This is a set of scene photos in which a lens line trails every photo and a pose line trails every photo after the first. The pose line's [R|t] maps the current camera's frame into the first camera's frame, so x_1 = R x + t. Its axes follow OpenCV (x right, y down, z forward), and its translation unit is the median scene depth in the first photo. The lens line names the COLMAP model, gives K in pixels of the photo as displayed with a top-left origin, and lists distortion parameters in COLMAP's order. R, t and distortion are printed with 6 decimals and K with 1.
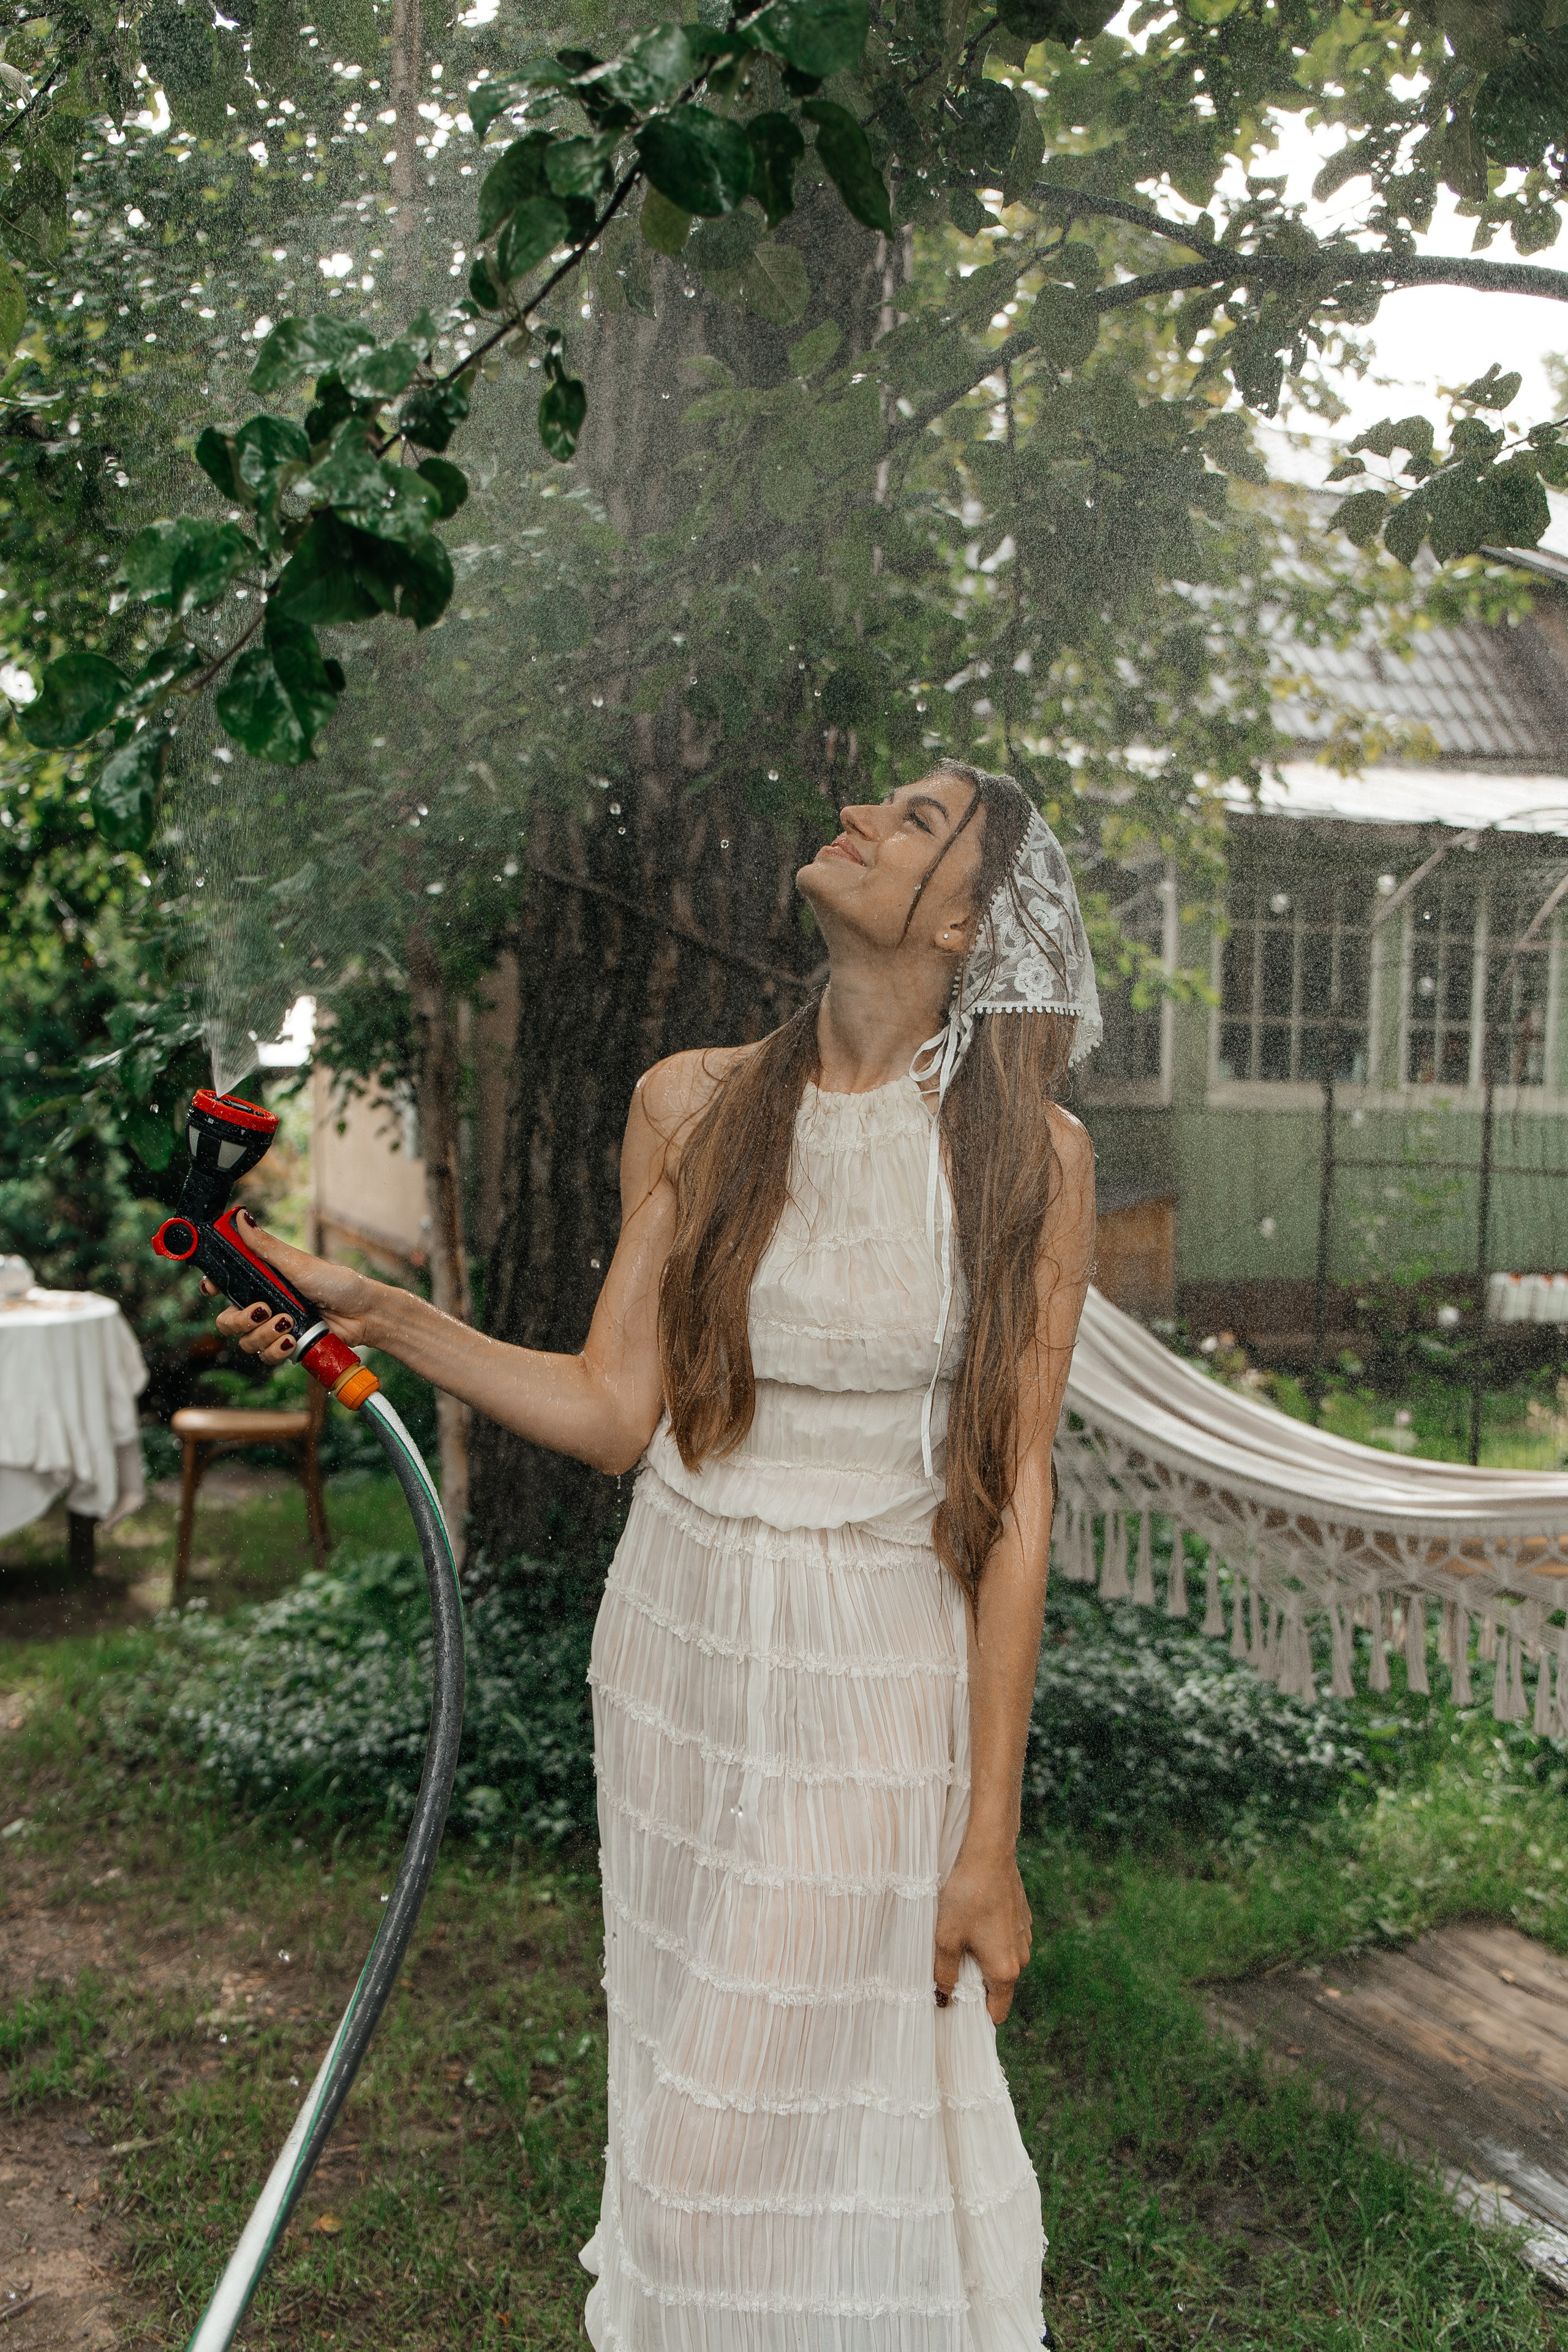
lens RADIAL K [[1991.6, 0, 782.1], [0, 1991.6, 1169.1], [0, 0, 1]] dist [0.007285, -0.029308]
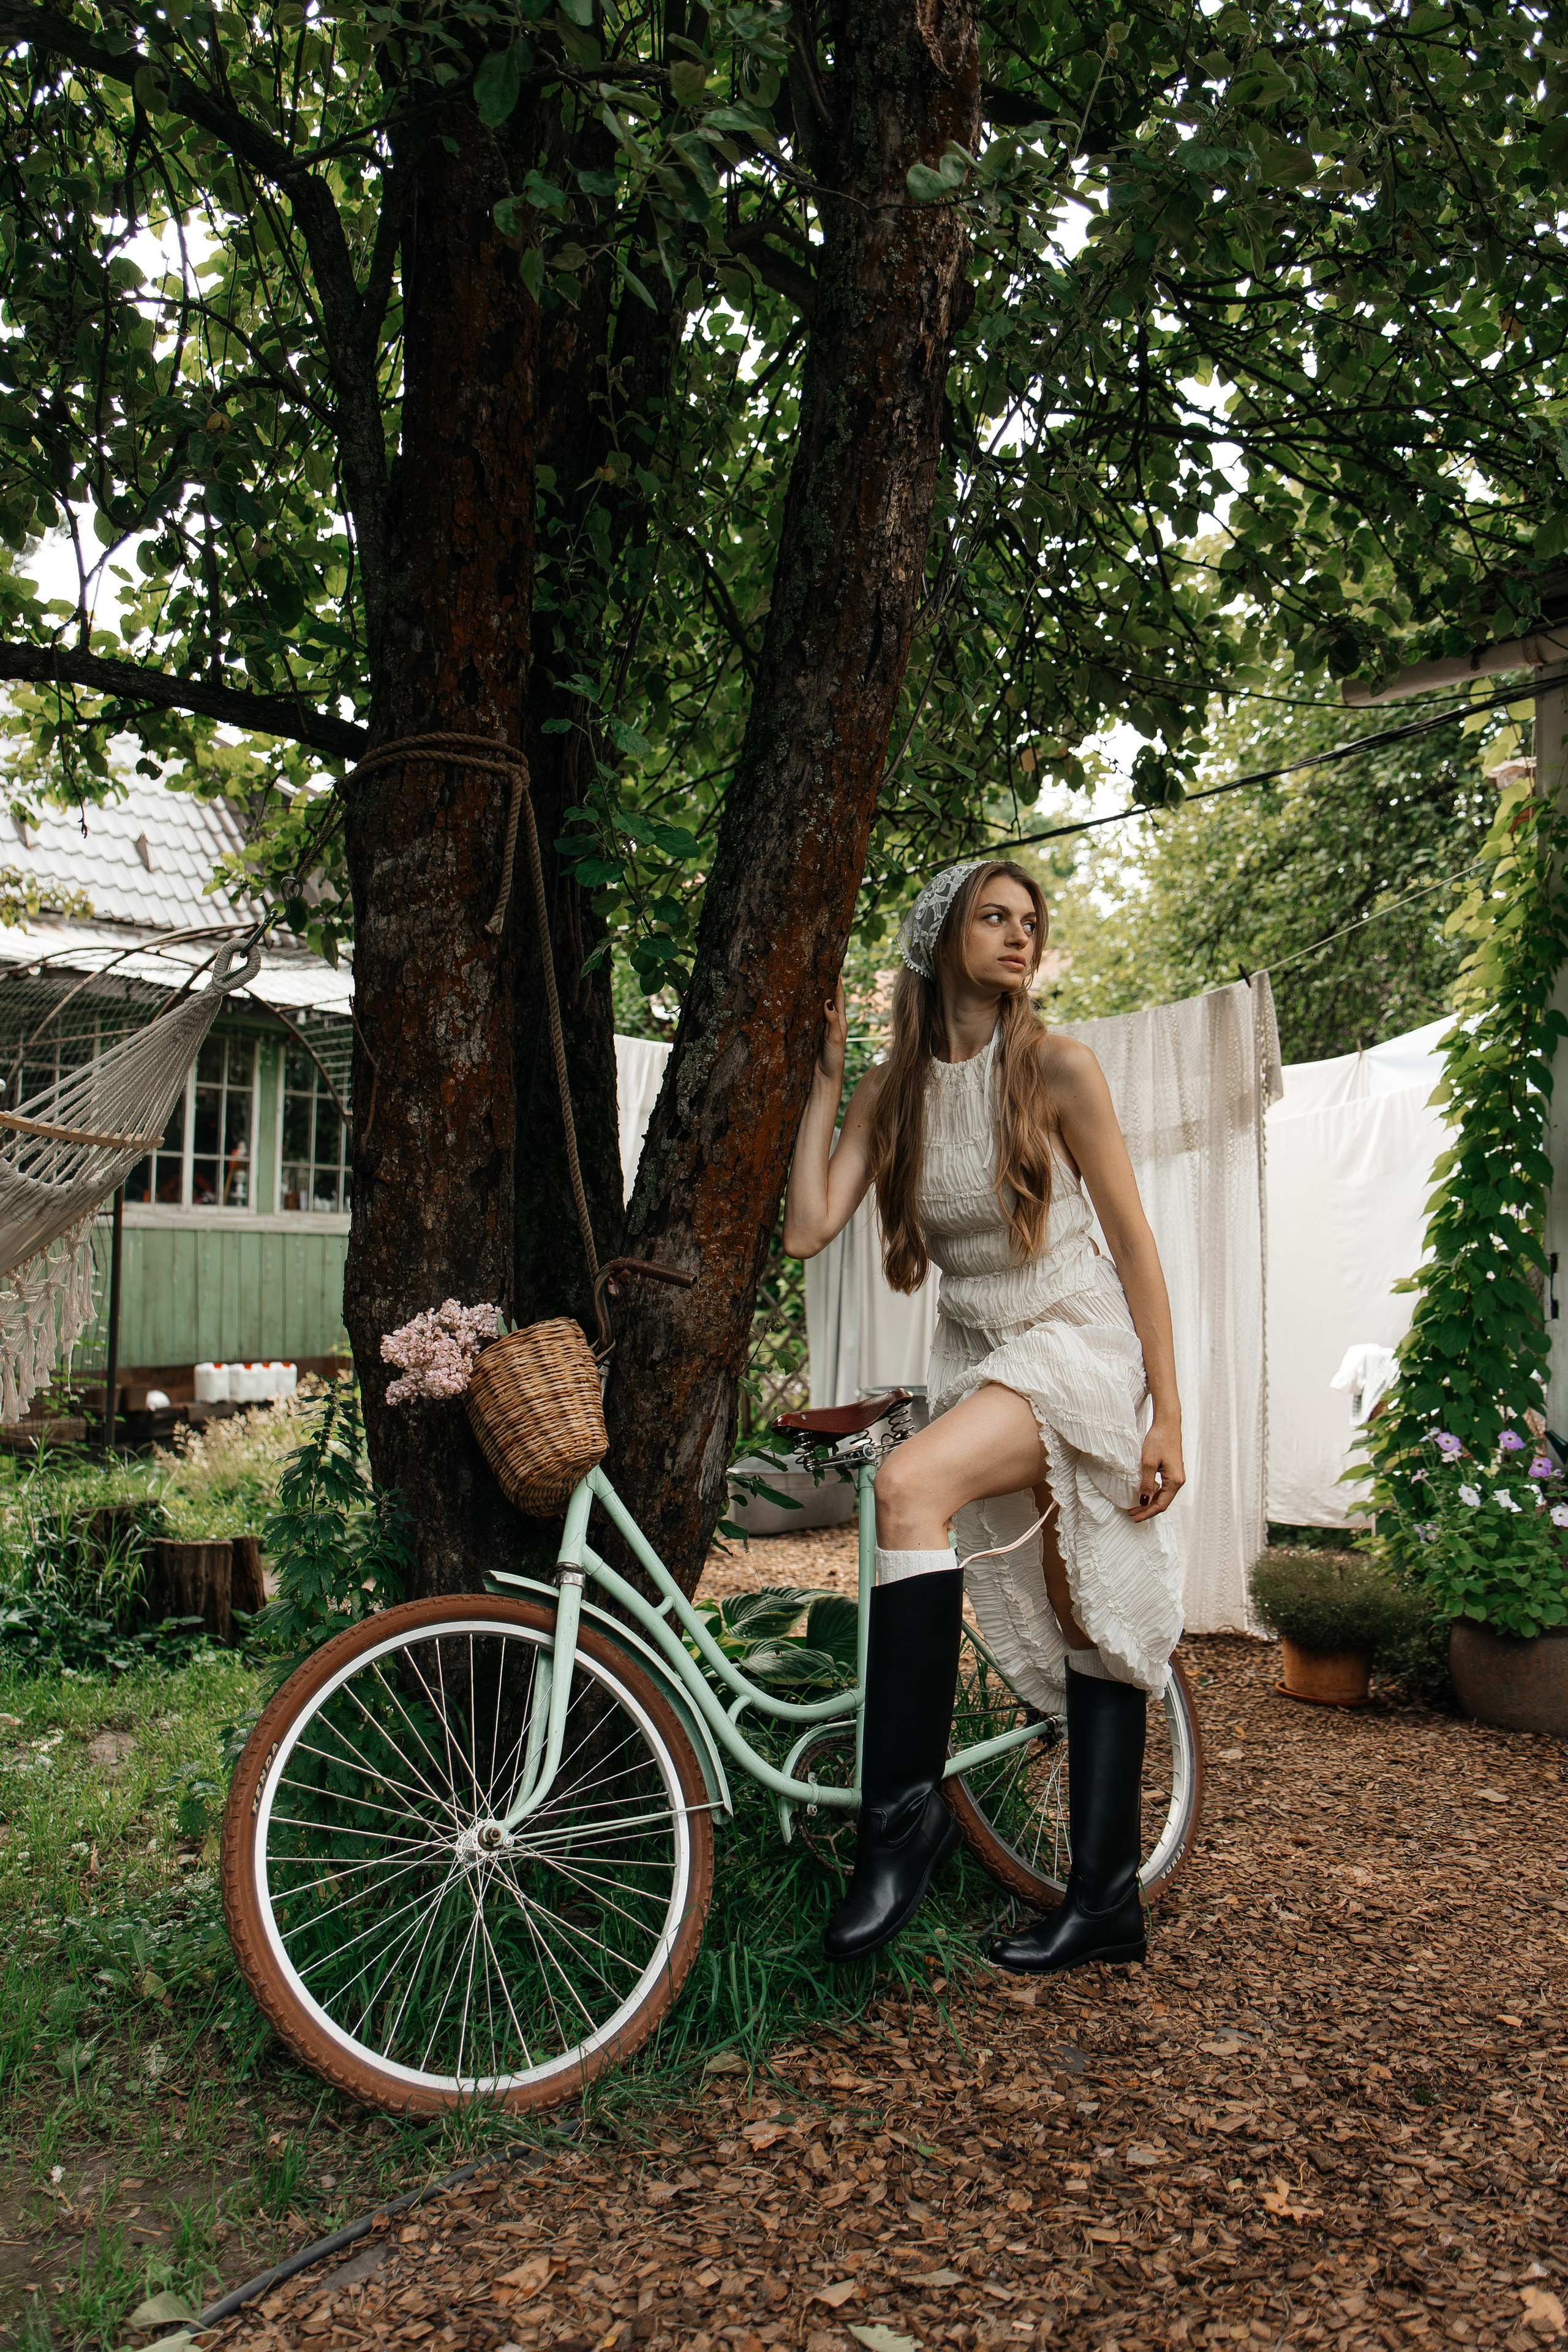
lens RADIAL K [[1802.3, 0, 789.8], [0, 1802.3, 1165.1], [0, 0, 1]] dist [0.003938, -0.005258]
pose [[0.848729, 0.019313, 0.528476, 0.243181], [0.029760, 0.996005, -0.084193, 0.100004], [-0.527990, 0.087184, 0.844763, -0.275366]]
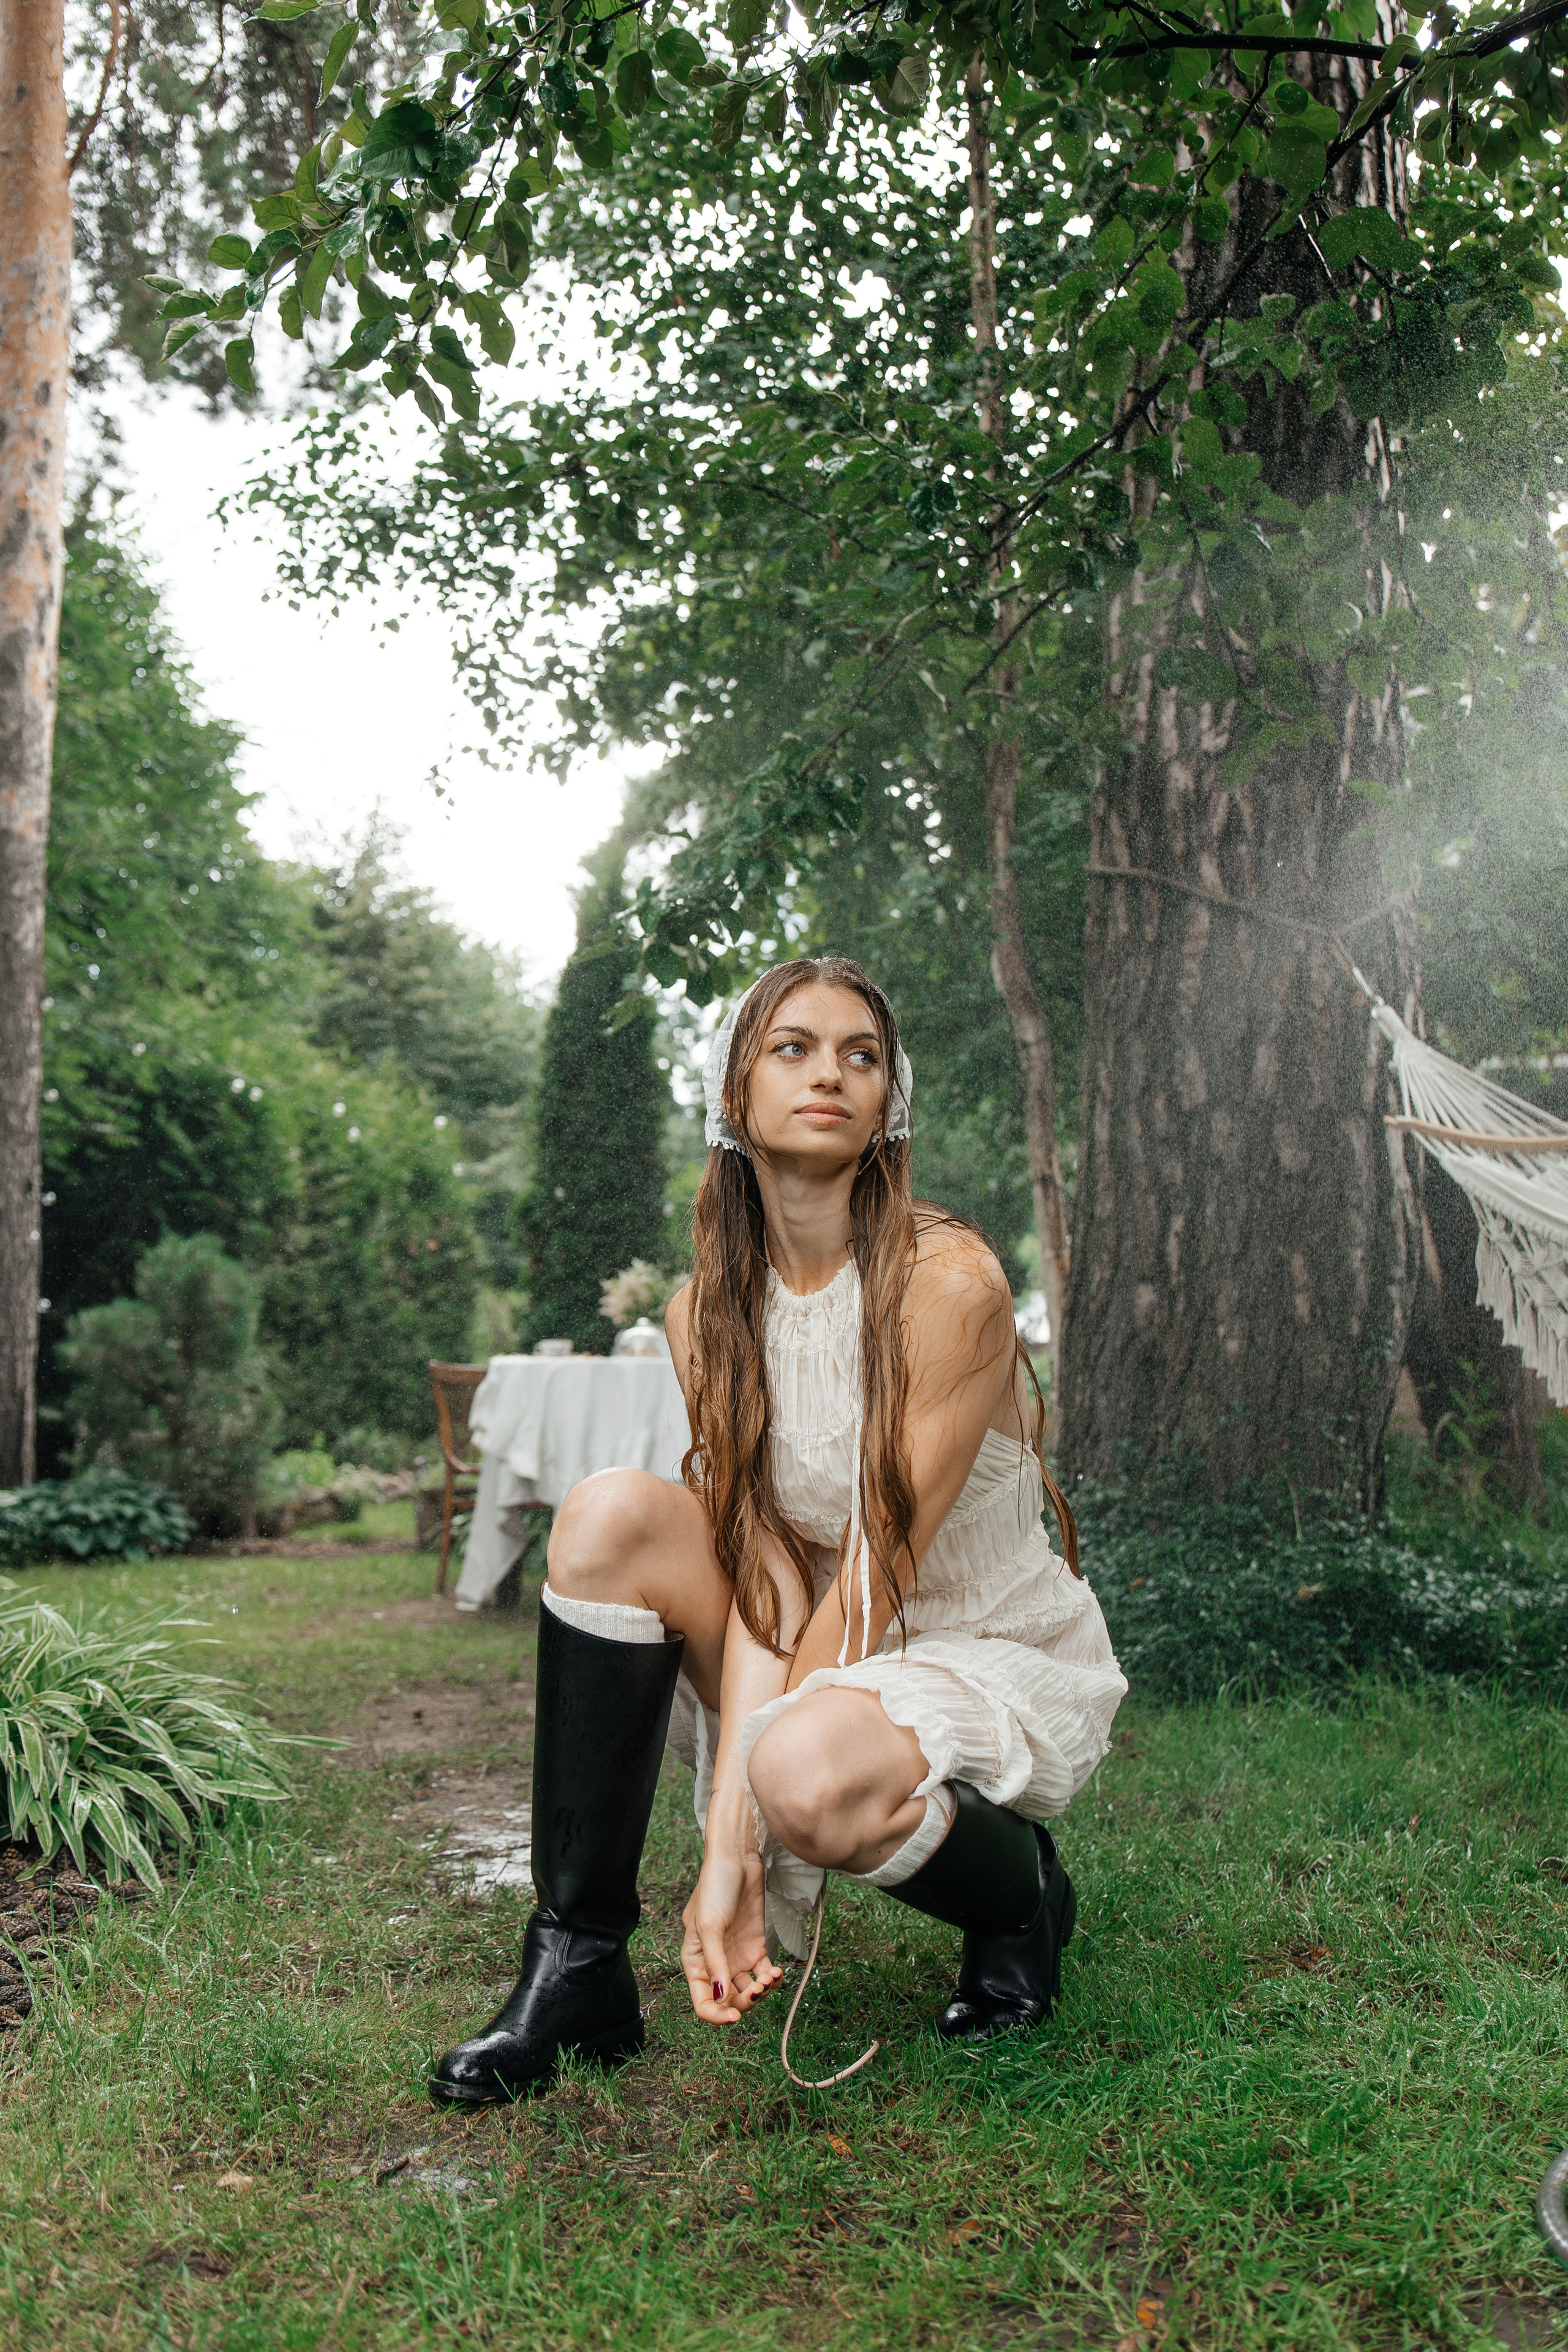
lens RADIAL K [[1991.6, 0, 782.1], [0, 1991.6, 1169.1], [0, 0, 1]] dist [0.007285, -0.029308]
pose [[0.914360, -0.071274, -0.398580, 0.160046], [0.008343, 0.987493, -0.157444, 0.198930], [0.404816, 0.140636, 0.903518, -0.062959]]
